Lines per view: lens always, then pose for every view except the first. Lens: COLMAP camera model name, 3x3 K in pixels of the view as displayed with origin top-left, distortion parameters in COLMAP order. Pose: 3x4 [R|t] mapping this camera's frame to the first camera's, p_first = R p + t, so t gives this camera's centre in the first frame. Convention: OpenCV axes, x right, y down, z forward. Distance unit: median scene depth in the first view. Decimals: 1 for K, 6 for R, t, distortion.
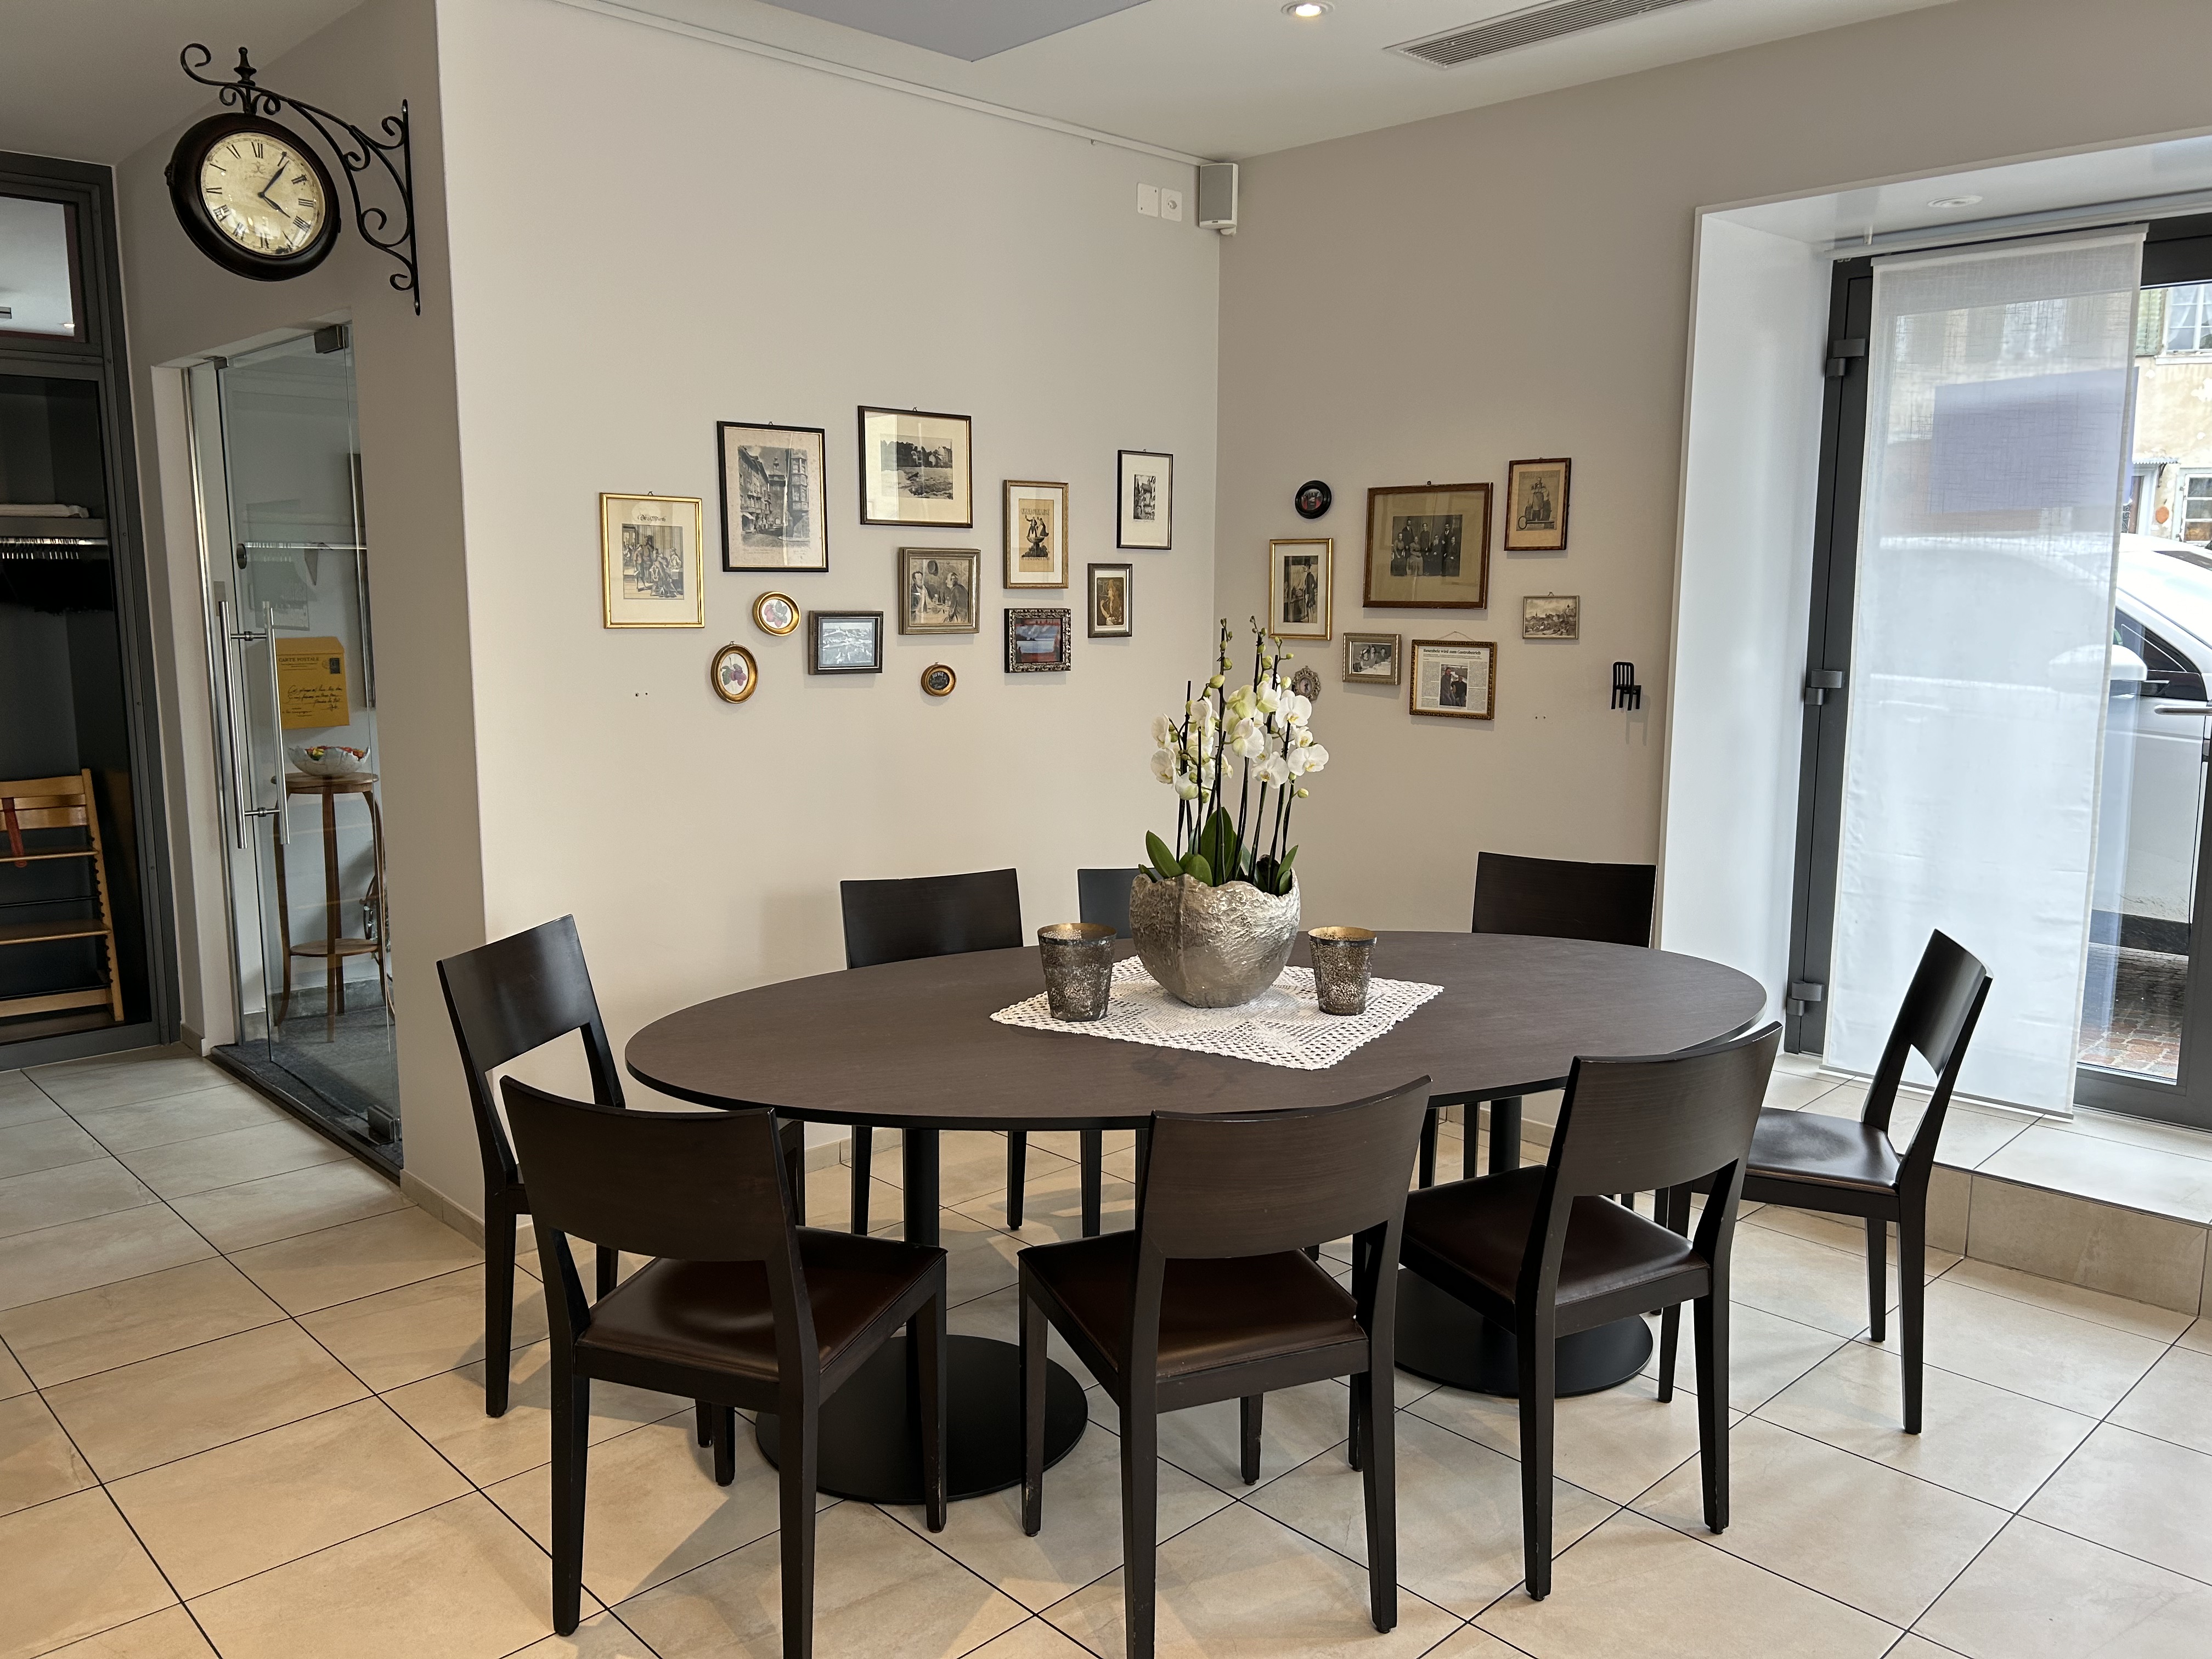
lens RADIAL K [[1671.1, 0, 1106.0], [0, 1671.1, 829.5], [0, 0, 1]] dist [0.001660, -0.000018]
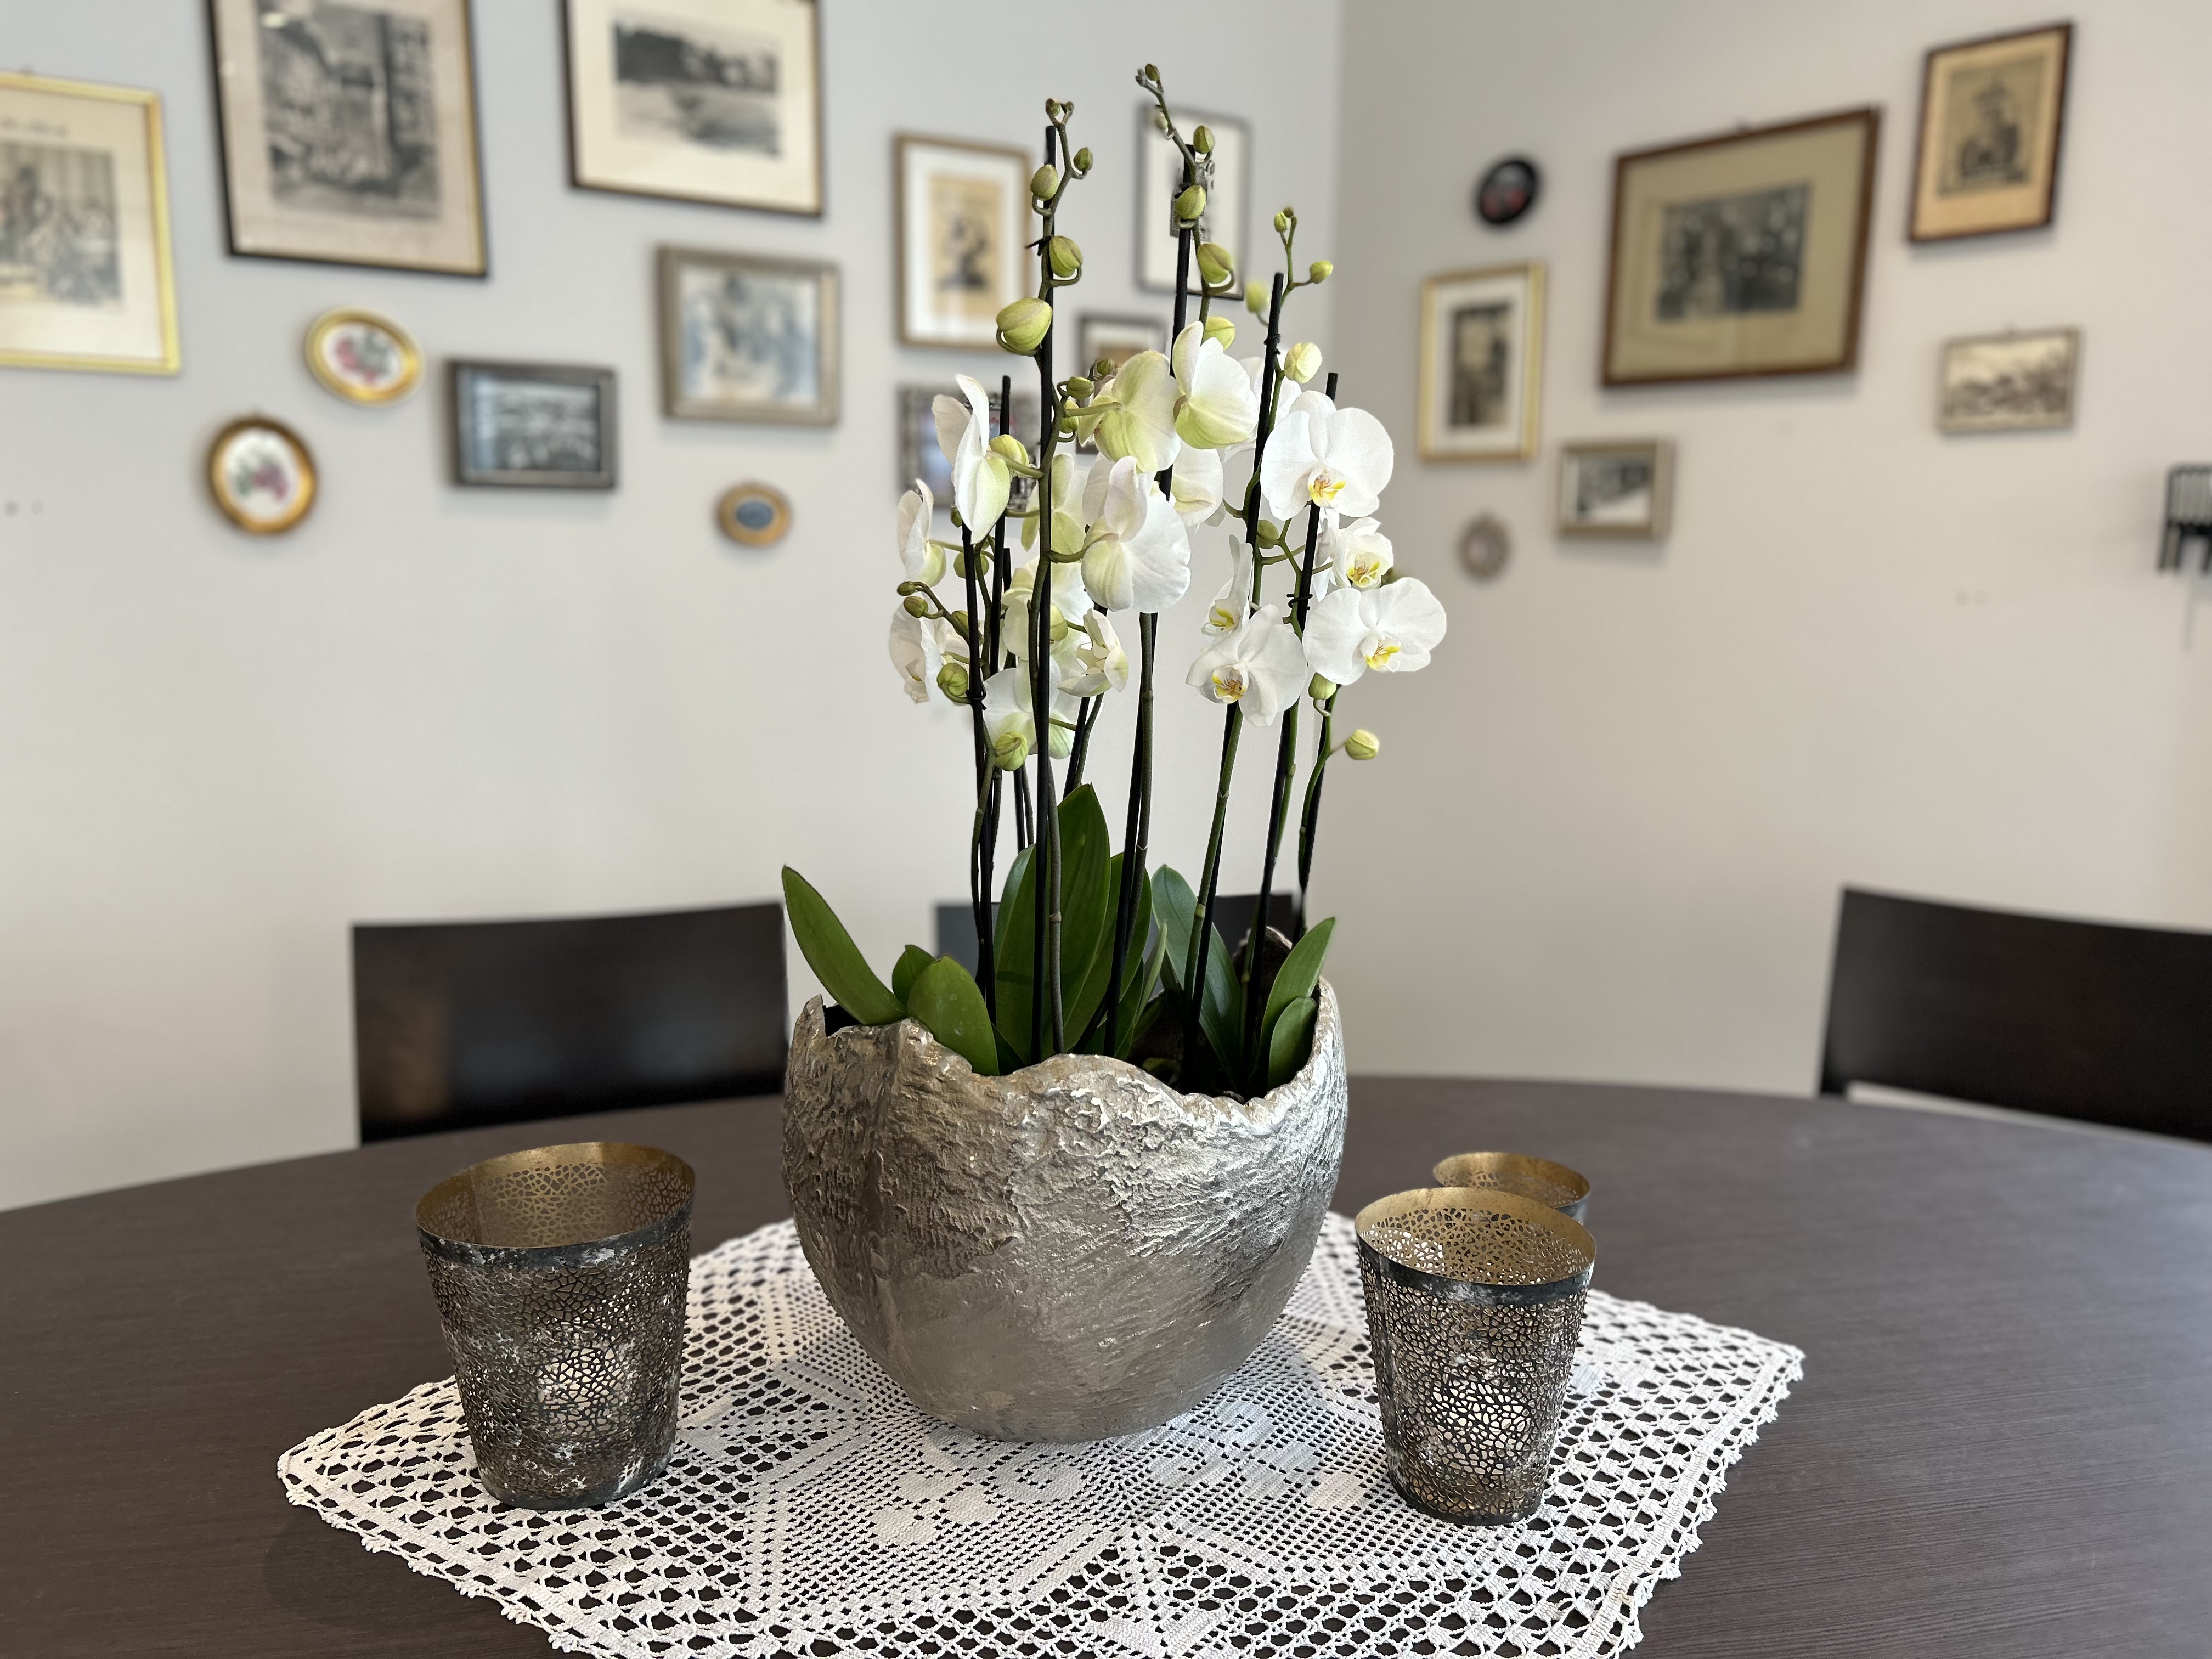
lens RADIAL K [[1717.2, 0, 1111.1], [0, 1717.2, 807.3], [0, 0, 1]] dist [-0.003197, -0.002271]
pose [[0.991798, 0.025816, -0.125177, 0.081998], [-0.023803, 0.999563, 0.017550, -0.010573], [0.125575, -0.014427, 0.991979, 0.499824]]
